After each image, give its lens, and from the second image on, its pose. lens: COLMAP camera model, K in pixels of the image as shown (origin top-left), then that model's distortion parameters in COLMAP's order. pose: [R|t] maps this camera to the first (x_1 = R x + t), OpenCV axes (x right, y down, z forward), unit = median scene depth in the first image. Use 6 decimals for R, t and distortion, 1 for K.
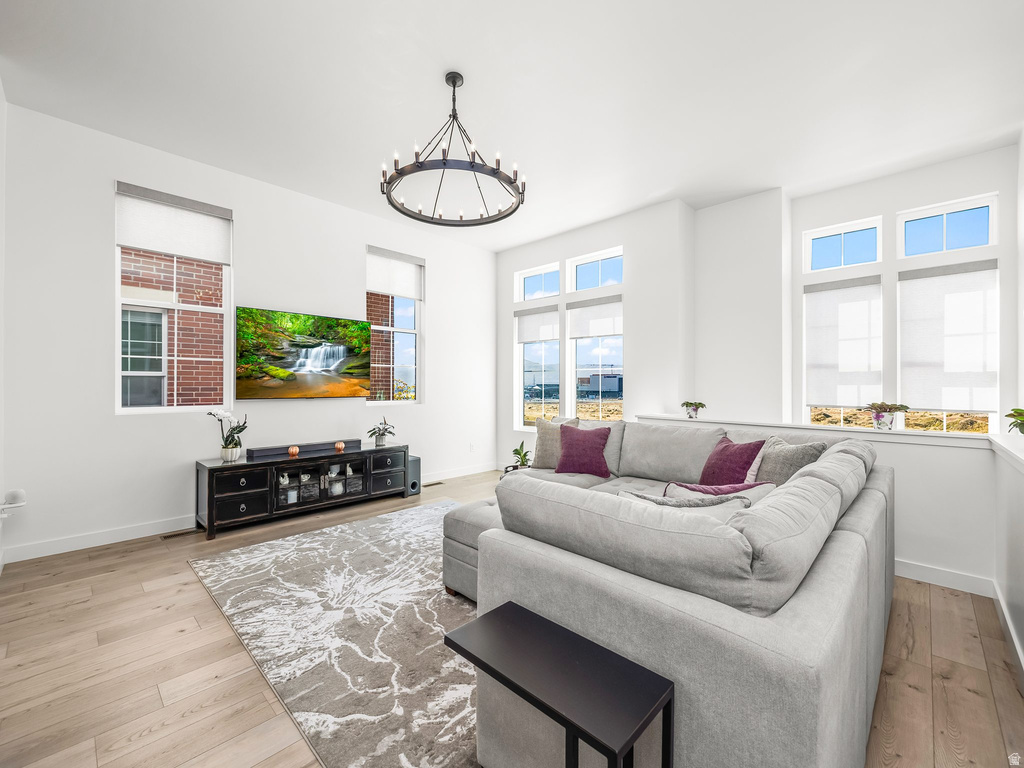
lens RADIAL K [[431.9, 0, 510.2], [0, 431.9, 384.5], [0, 0, 1]] dist [-0.001590, 0.000772]
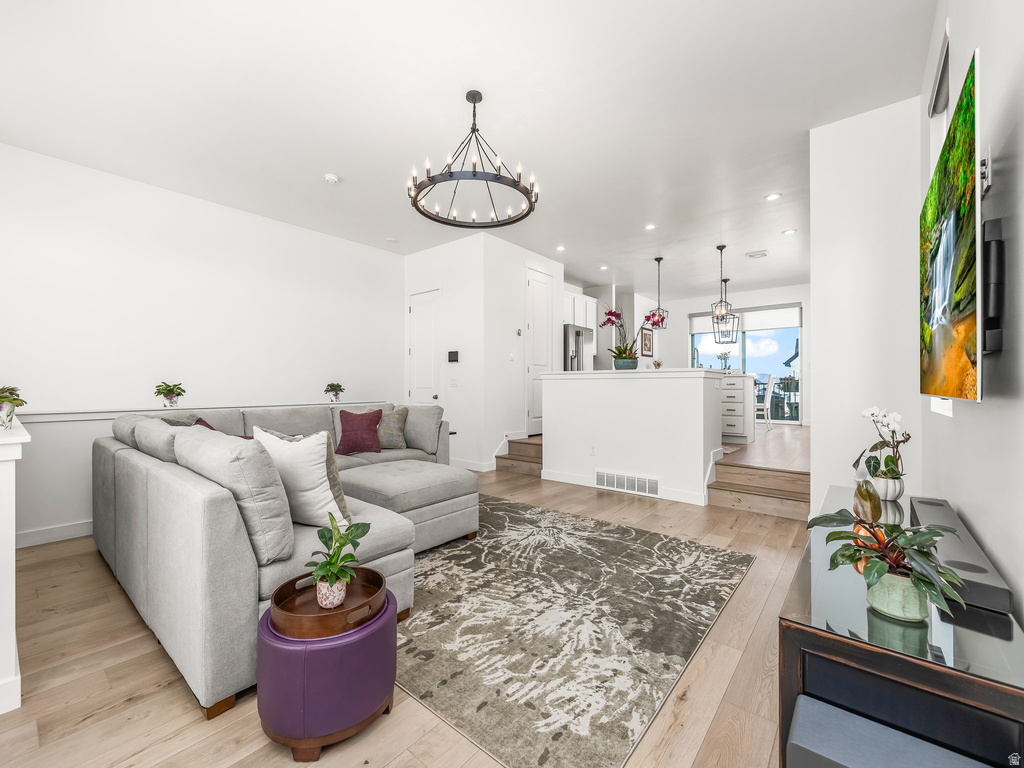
lens RADIAL K [[431.9, 0, 511.3], [0, 431.9, 383.6], [0, 0, 1]] dist [-0.001590, 0.000772]
pose [[-0.996829, -0.009094, -0.079051, -0.125346], [-0.008604, 0.999942, -0.006542, 0.036100], [0.079106, -0.005841, -0.996849, 1.918431]]
